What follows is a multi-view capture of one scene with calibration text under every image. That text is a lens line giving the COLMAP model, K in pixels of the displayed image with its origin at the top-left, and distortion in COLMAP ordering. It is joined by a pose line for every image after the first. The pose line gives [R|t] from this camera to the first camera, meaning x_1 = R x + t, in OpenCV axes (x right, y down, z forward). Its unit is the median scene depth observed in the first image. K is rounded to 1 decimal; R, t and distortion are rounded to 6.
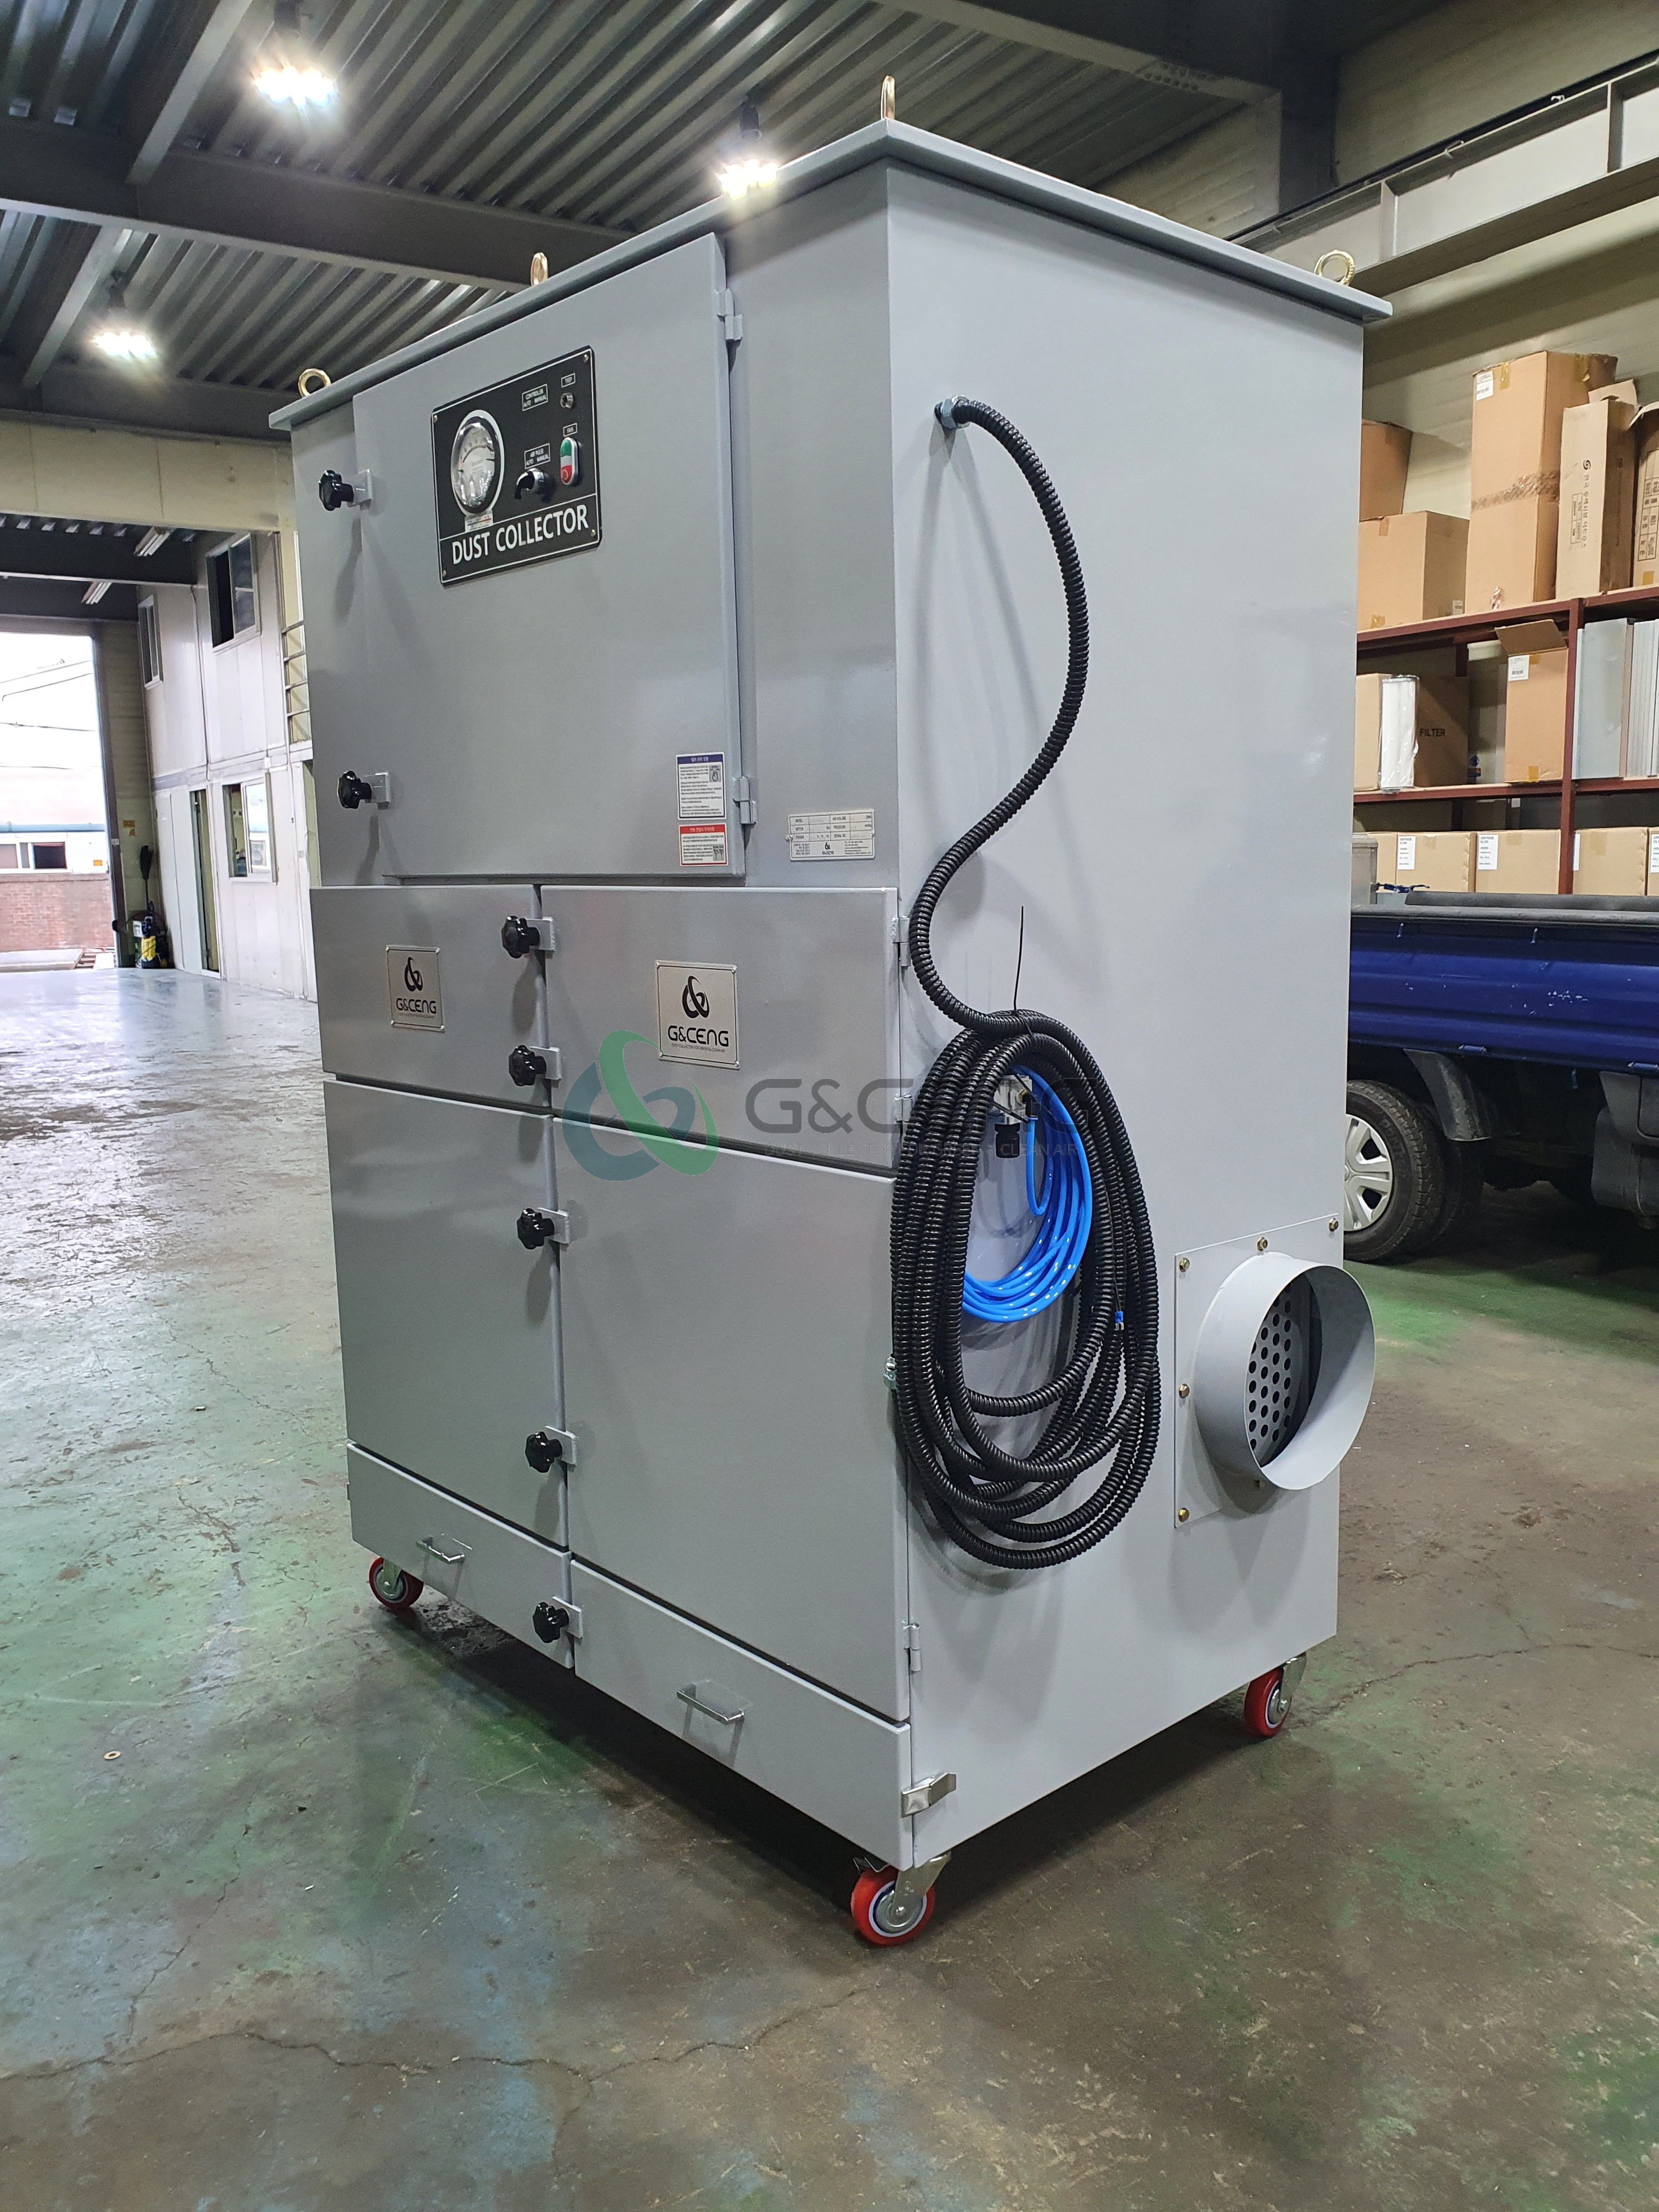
lens RADIAL K [[1736.7, 0, 829.5], [0, 1736.7, 1106.0], [0, 0, 1]] dist [-0.002315, 0.009562]
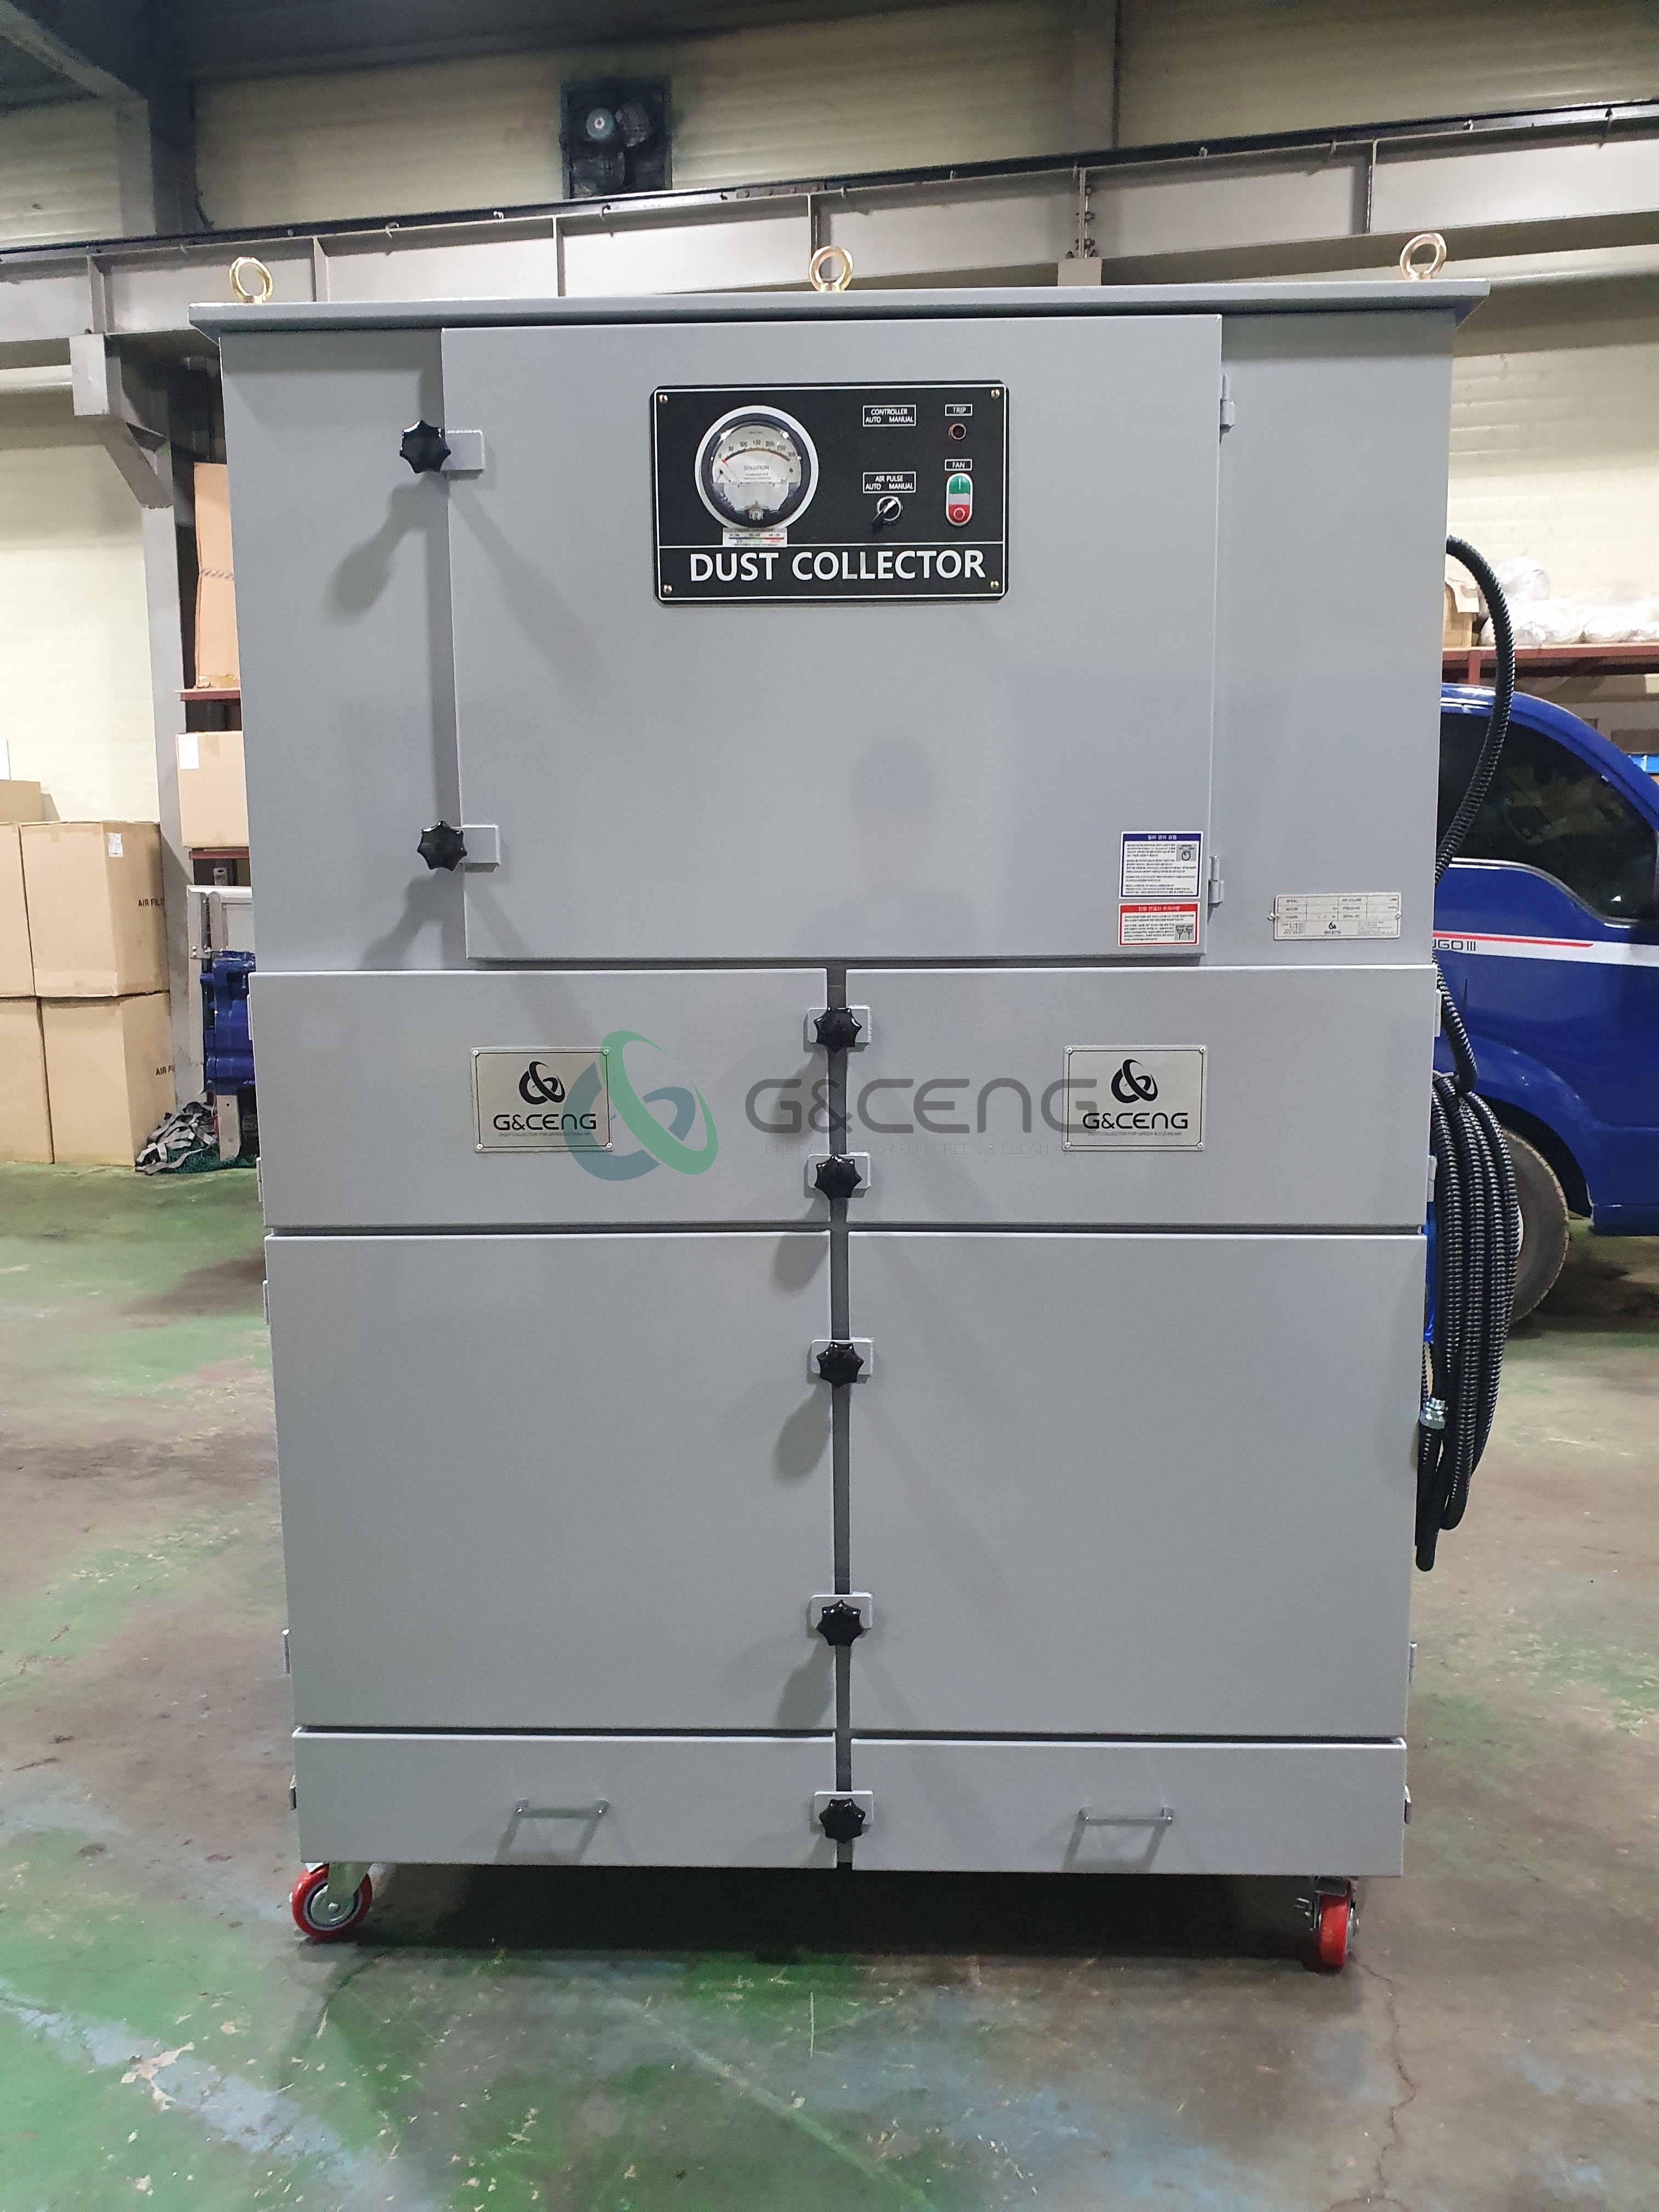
lens RADIAL K [[1750.2, 0, 840.5], [0, 1750.2, 1116.8], [0, 0, 1]] dist [0.027731, -0.008886]
pose [[0.689714, -0.078180, 0.719849, -0.848622], [0.097225, 0.995151, 0.014924, -0.068691], [-0.717525, 0.059694, 0.693970, 0.414898]]
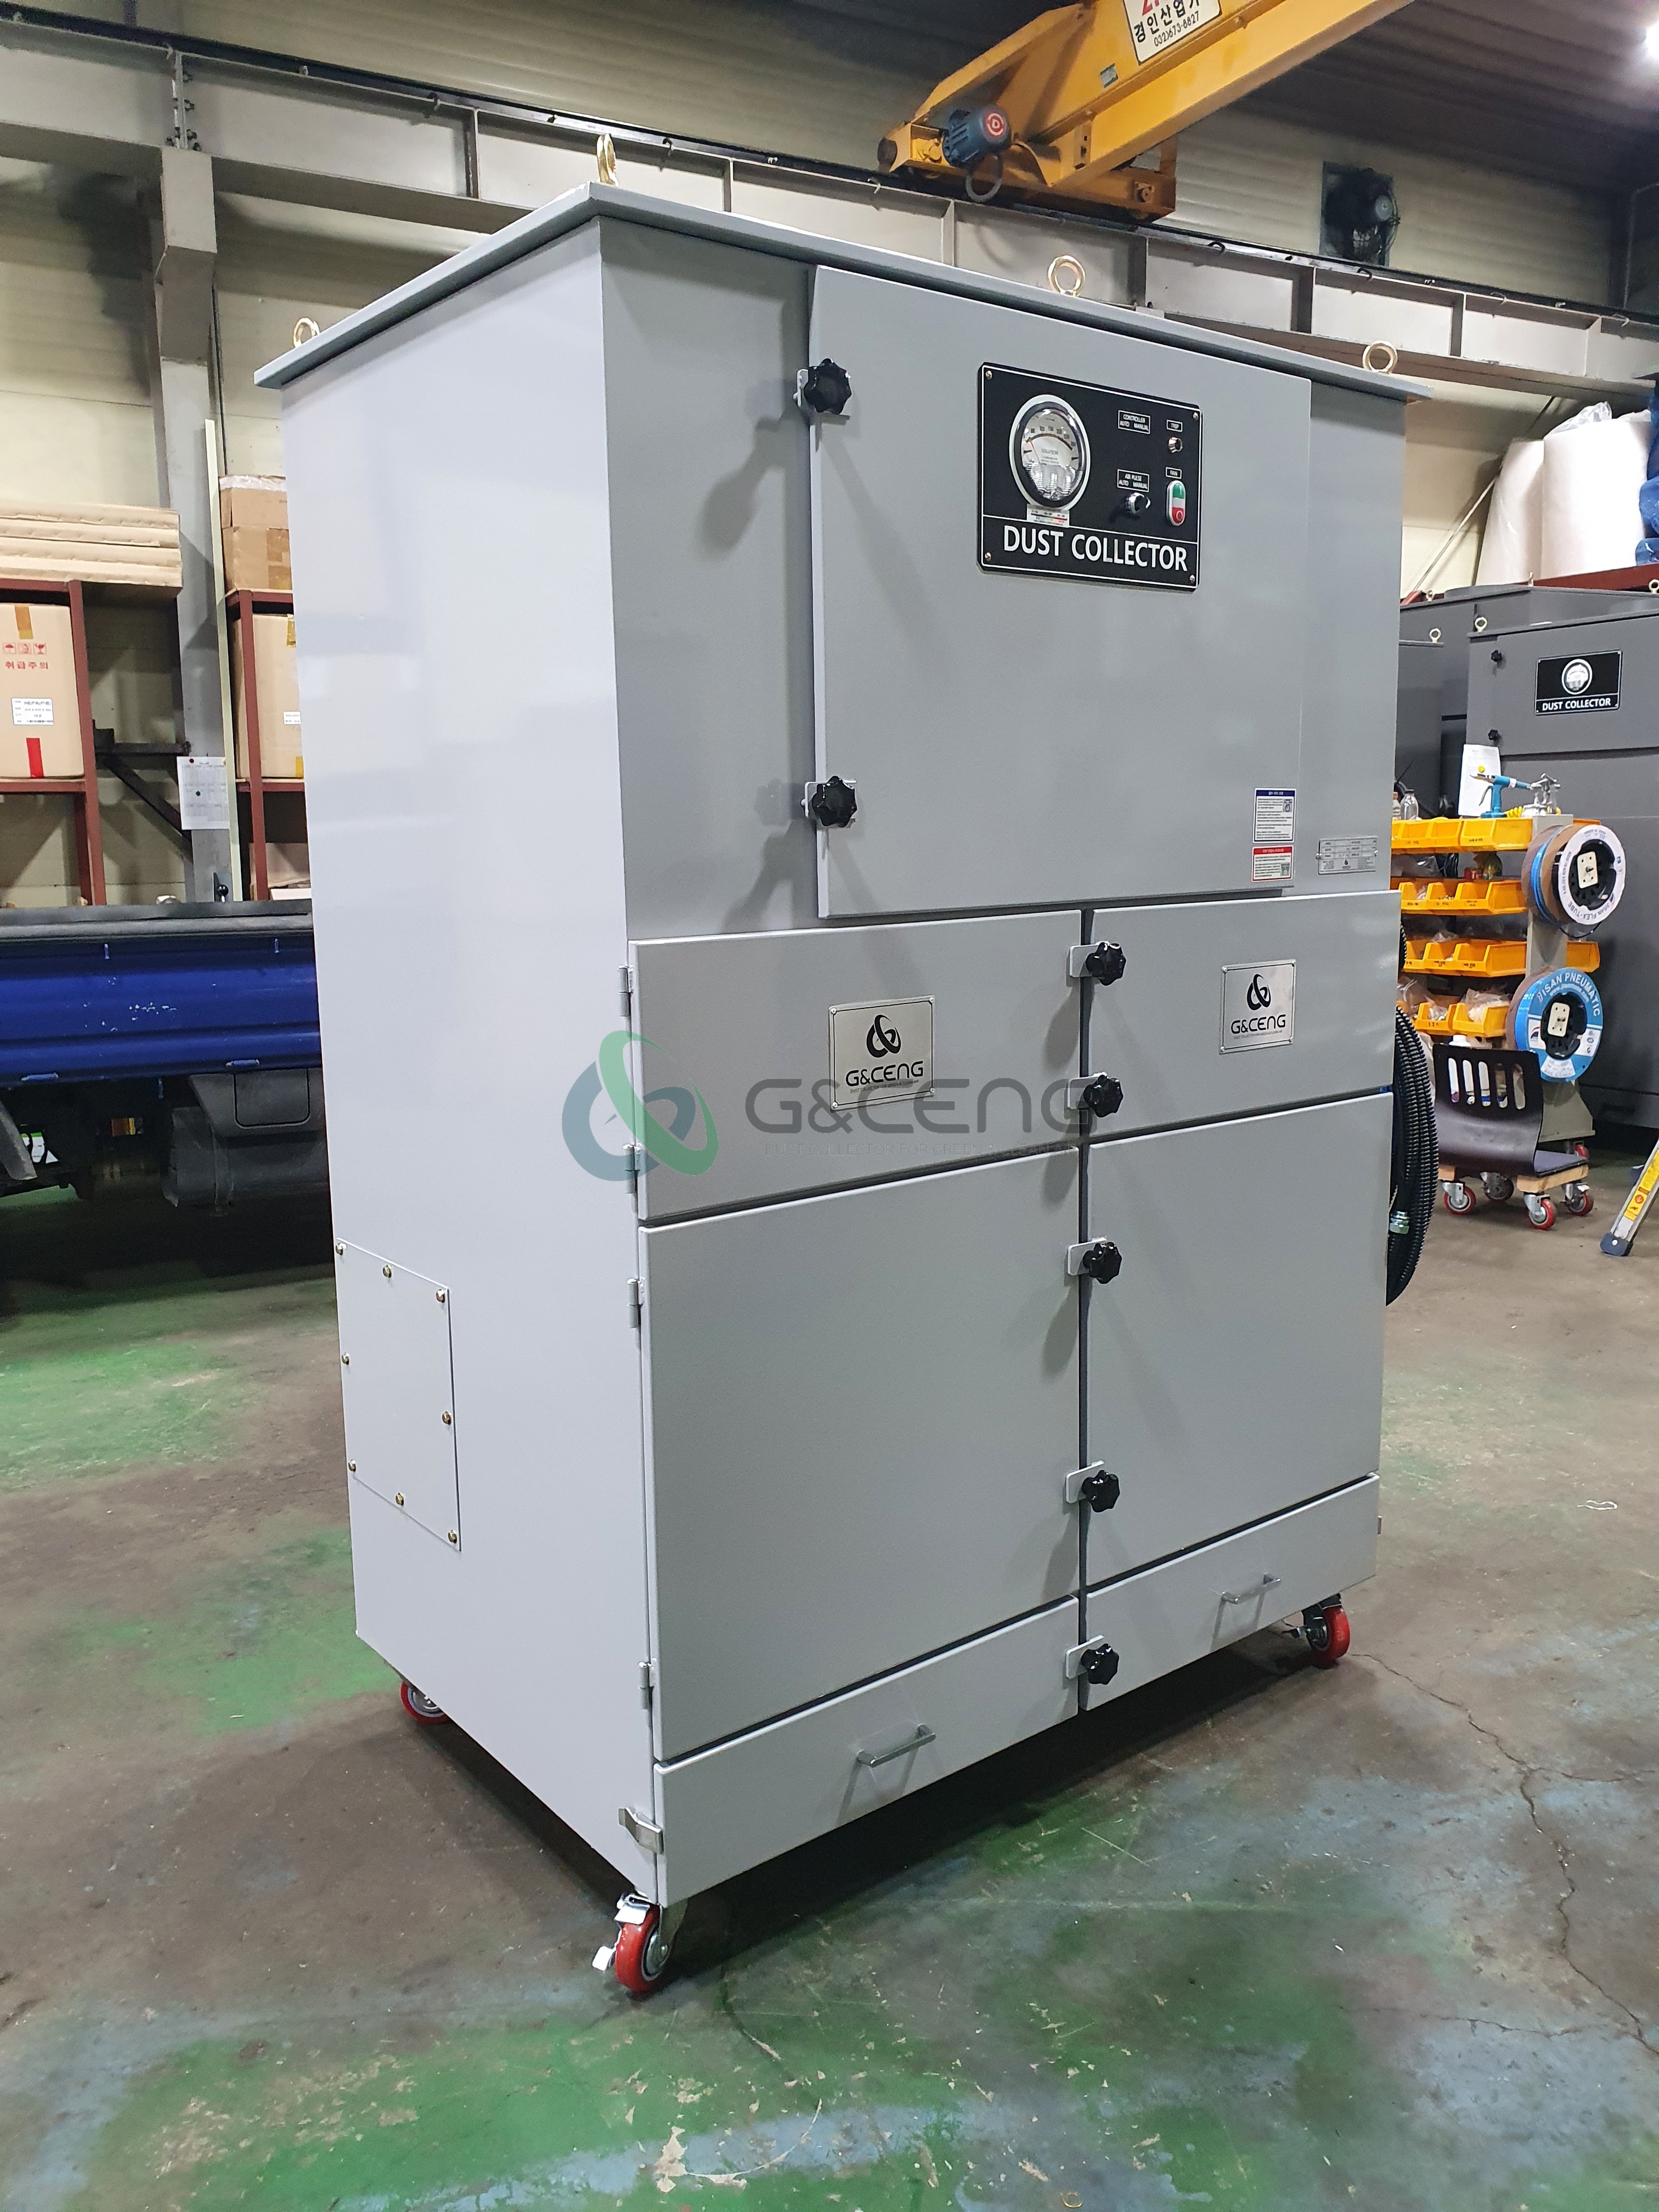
lens RADIAL K [[1751.4, 0, 855.4], [0, 1751.4, 1077.5], [0, 0, 1]] dist [0.011926, 0.001077]
pose [[0.043990, -0.132267, 0.990237, -1.219290], [0.153631, 0.980302, 0.124115, -0.185423], [-0.987149, 0.146671, 0.063444, 1.138431]]
